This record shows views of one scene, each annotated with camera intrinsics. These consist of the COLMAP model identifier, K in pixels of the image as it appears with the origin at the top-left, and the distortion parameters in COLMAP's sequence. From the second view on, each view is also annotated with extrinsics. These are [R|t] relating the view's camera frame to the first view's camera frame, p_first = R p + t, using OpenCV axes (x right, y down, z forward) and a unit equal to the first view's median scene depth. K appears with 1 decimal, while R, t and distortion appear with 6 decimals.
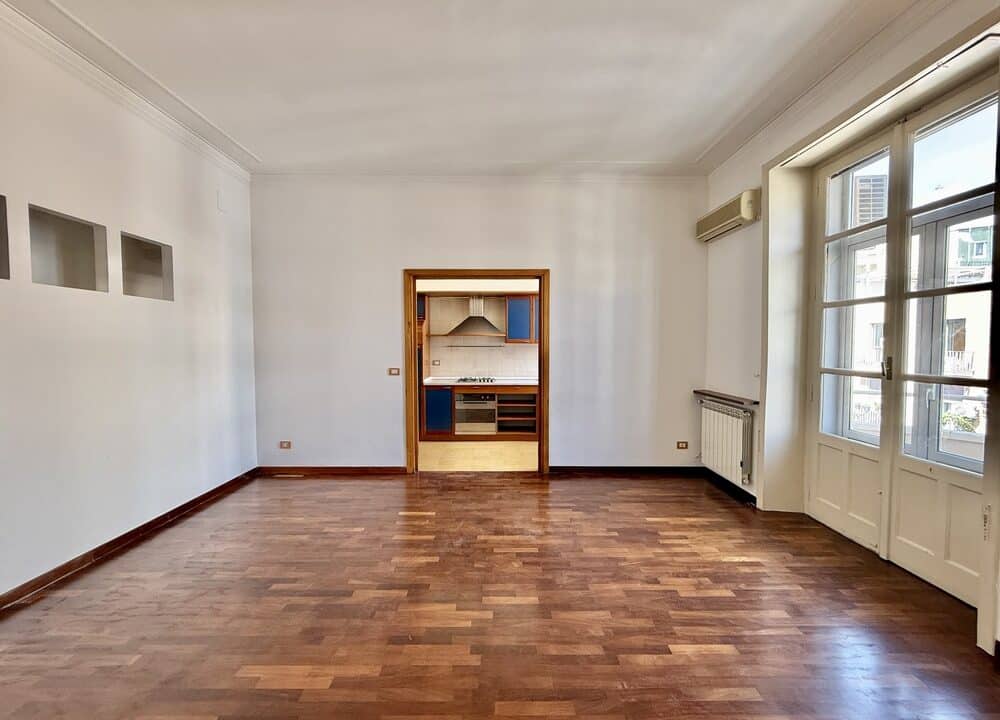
lens RADIAL K [[406.0, 0, 496.8], [0, 406.0, 360.3], [0, 0, 1]] dist [0.000661, 0.000175]
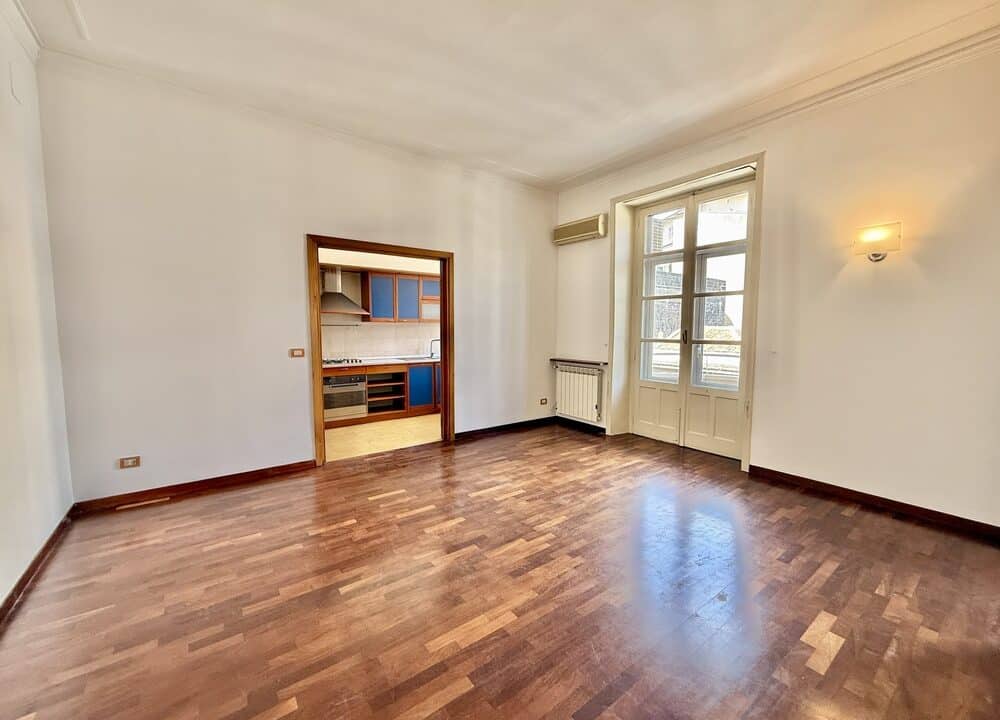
lens RADIAL K [[406.0, 0, 498.8], [0, 406.0, 362.6], [0, 0, 1]] dist [0.000661, 0.000175]
pose [[0.797224, -0.050130, 0.601599, -0.493422], [0.020658, 0.998228, 0.055805, 0.010207], [-0.603331, -0.032062, 0.796846, 0.063041]]
